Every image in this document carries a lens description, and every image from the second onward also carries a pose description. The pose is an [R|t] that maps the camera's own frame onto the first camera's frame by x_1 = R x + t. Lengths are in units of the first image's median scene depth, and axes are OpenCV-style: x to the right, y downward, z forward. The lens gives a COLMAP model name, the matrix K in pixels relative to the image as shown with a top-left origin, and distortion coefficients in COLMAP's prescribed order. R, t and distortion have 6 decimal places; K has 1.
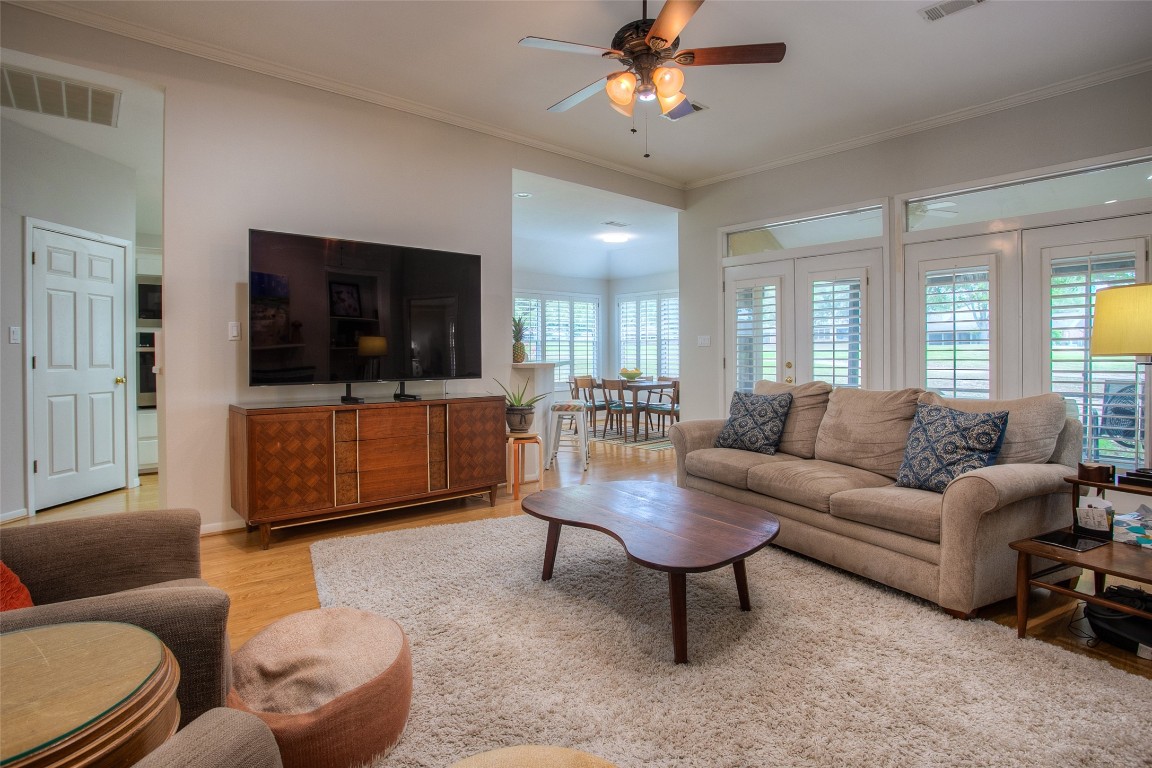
lens RADIAL K [[572.6, 0, 577.1], [0, 572.6, 360.1], [0, 0, 1]] dist [-0.044628, 0.000241]
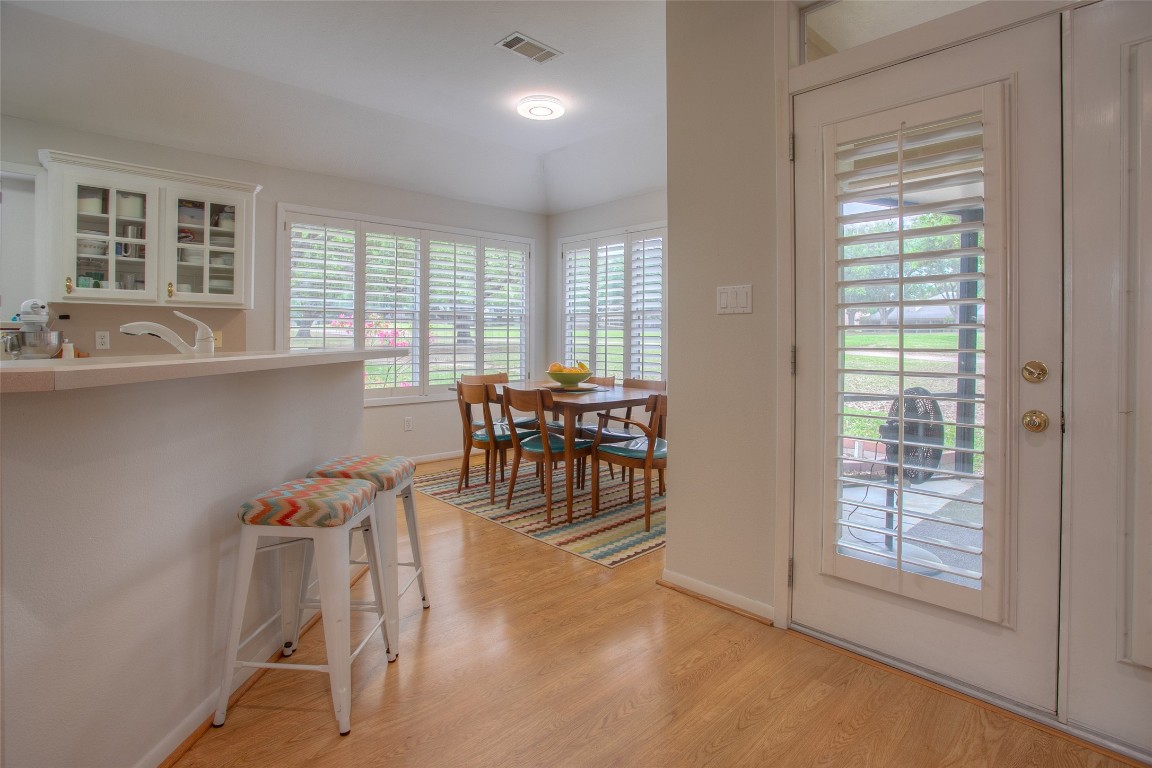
lens RADIAL K [[569.3, 0, 573.9], [0, 569.3, 343.2], [0, 0, 1]] dist [0.000555, 0.000184]
pose [[0.999503, 0.009319, 0.030098, 0.082954], [-0.009241, 0.999954, -0.002740, -0.002364], [-0.030123, 0.002461, 0.999543, 0.494287]]
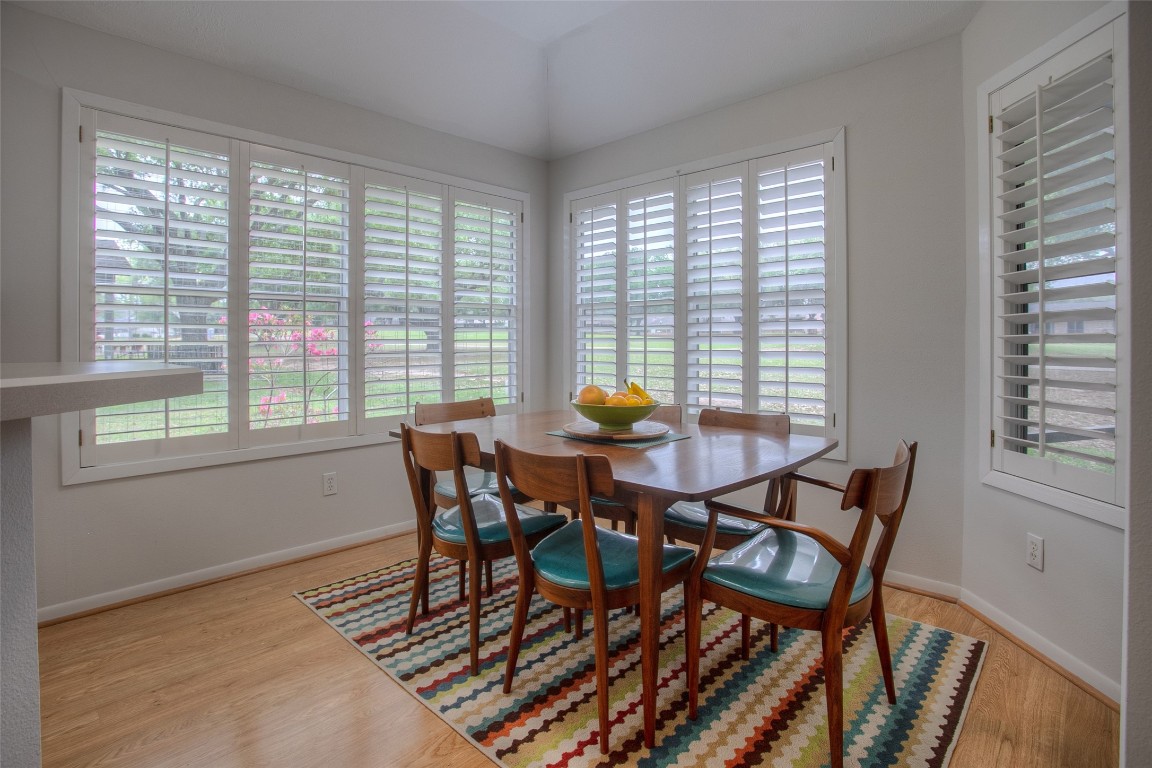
lens RADIAL K [[572.6, 0, 577.1], [0, 572.6, 360.1], [0, 0, 1]] dist [-0.044628, 0.000241]
pose [[0.996716, 0.001215, 0.080972, 0.054810], [-0.002484, 0.999876, 0.015575, -0.002084], [-0.080943, -0.015725, 0.996595, 0.728686]]
